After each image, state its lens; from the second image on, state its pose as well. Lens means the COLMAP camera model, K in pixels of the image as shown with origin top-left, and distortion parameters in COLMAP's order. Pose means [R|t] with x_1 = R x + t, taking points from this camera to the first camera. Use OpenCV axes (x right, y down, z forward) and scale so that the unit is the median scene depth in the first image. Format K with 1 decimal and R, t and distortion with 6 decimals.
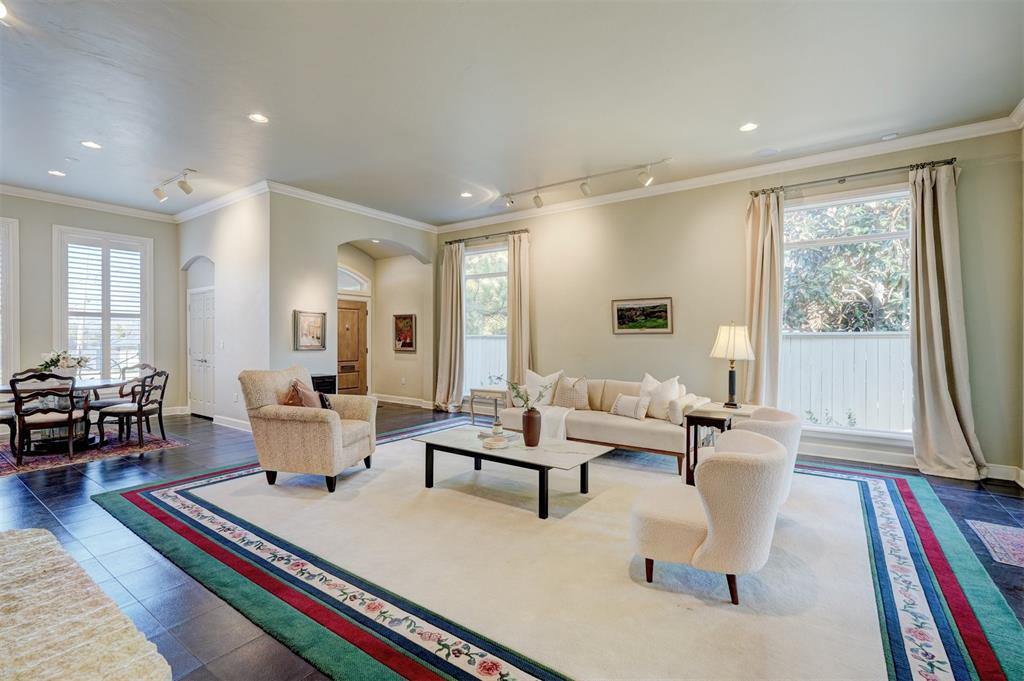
lens RADIAL K [[462.9, 0, 507.1], [0, 462.9, 336.5], [0, 0, 1]] dist [-0.005355, 0.000684]
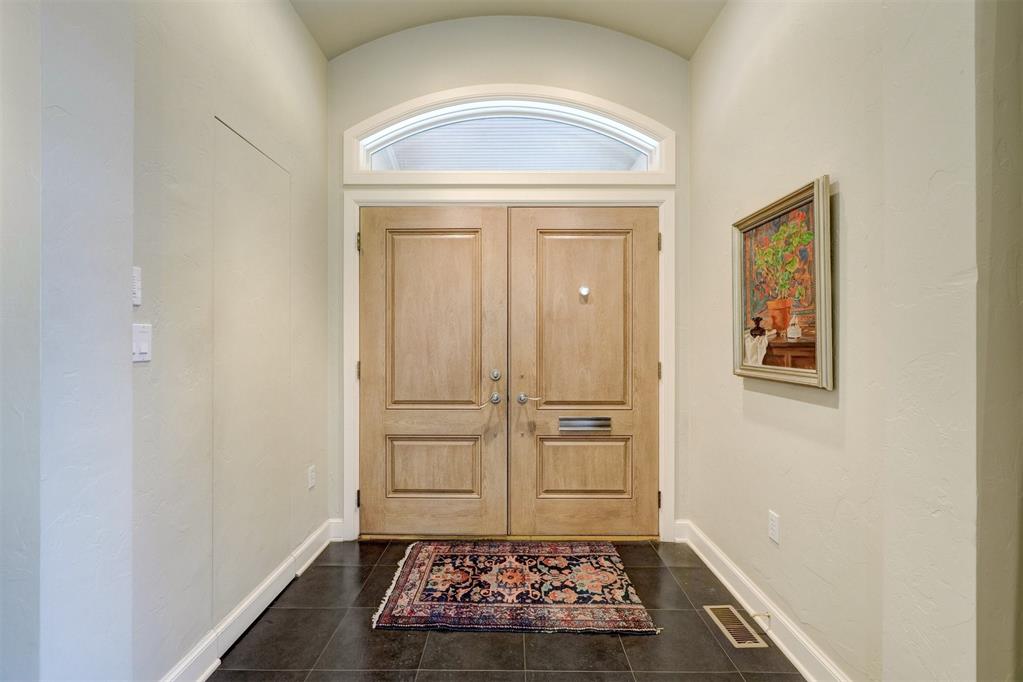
lens RADIAL K [[462.5, 0, 506.6], [0, 462.5, 337.0], [0, 0, 1]] dist [-0.005355, 0.000684]
pose [[0.582538, -0.006611, -0.812777, -0.124885], [-0.002918, 0.999943, -0.010225, 0.013050], [0.812798, 0.008328, 0.582486, 0.775630]]
